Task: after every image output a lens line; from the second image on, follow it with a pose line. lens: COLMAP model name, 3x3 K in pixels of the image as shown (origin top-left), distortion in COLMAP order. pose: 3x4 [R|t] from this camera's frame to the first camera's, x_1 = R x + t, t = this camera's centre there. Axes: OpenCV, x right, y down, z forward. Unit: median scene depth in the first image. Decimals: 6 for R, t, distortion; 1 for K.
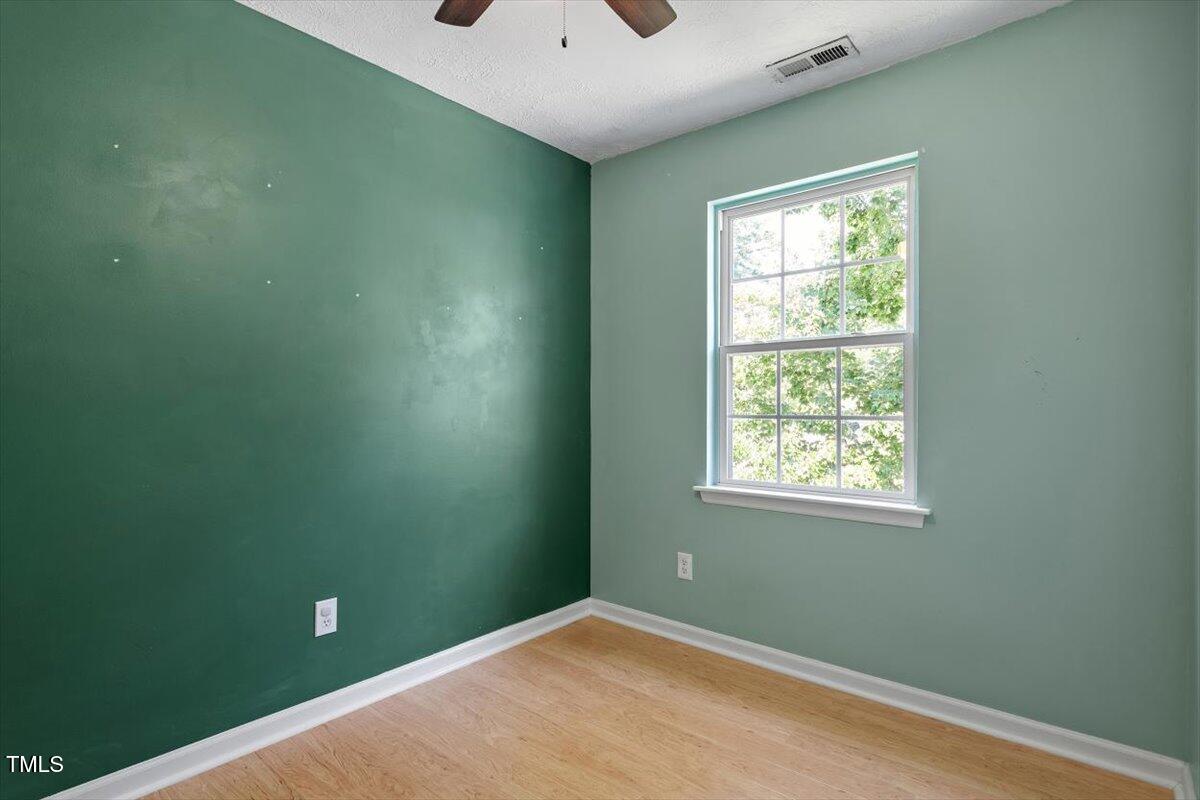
lens RADIAL K [[572.5, 0, 594.0], [0, 572.5, 397.7], [0, 0, 1]] dist [-0.003510, -0.000266]
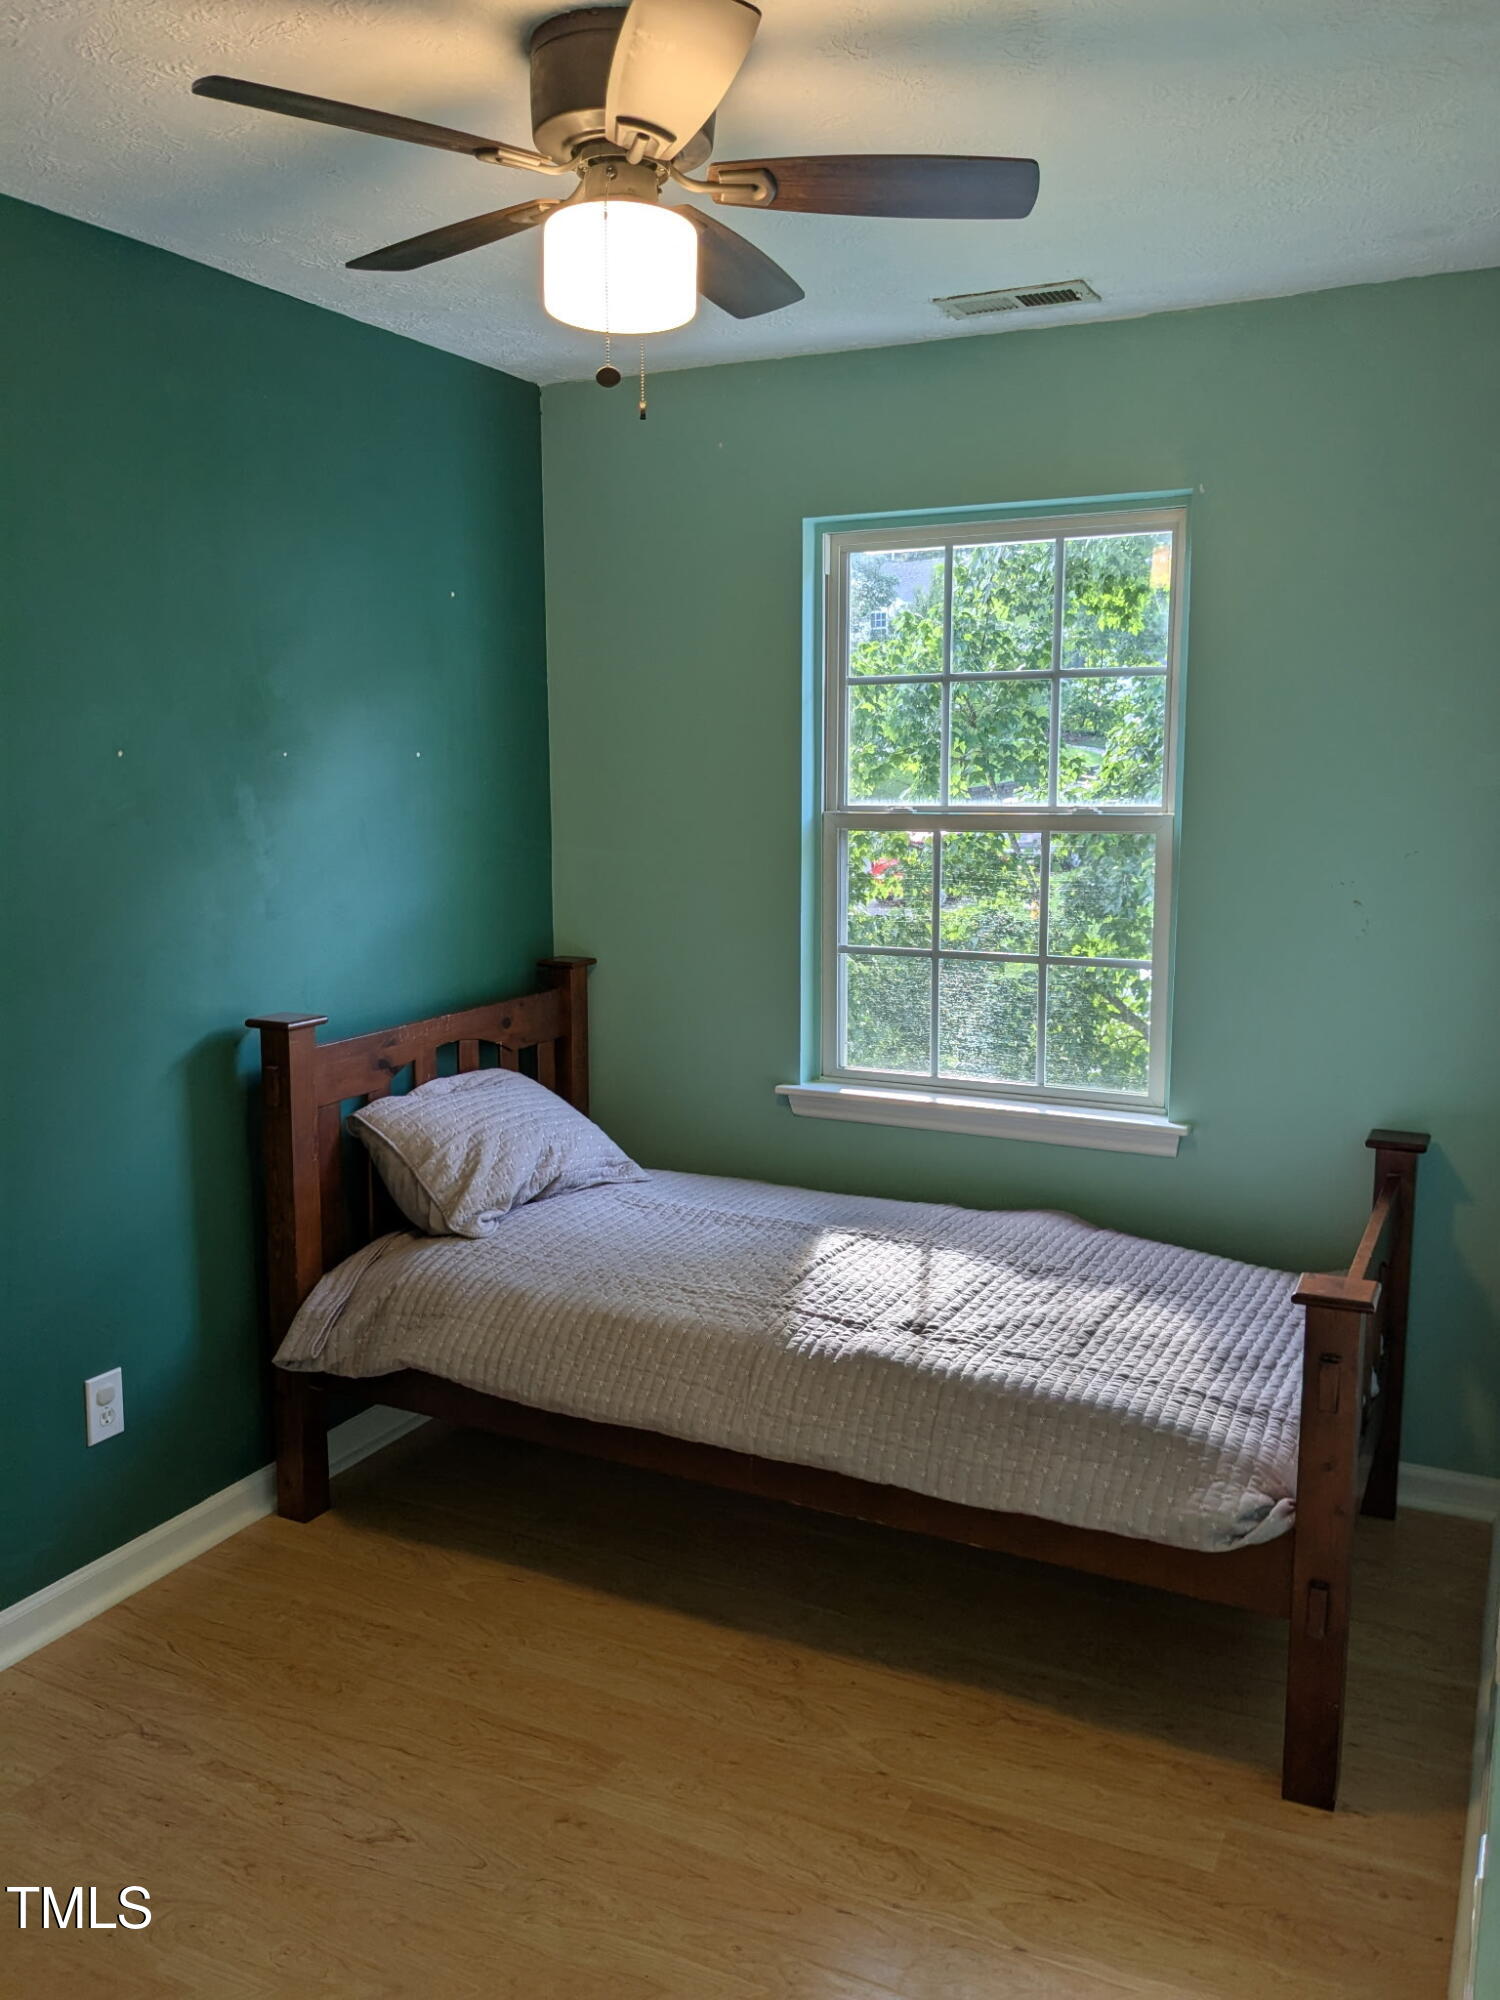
lens RADIAL K [[1543.8, 0, 753.4], [0, 1543.8, 943.9], [0, 0, 1]] dist [0.024735, -0.001311]
pose [[0.970039, -0.032380, 0.240782, -0.198657], [0.001202, 0.991706, 0.128521, -0.170886], [-0.242946, -0.124381, 0.962032, -0.354612]]
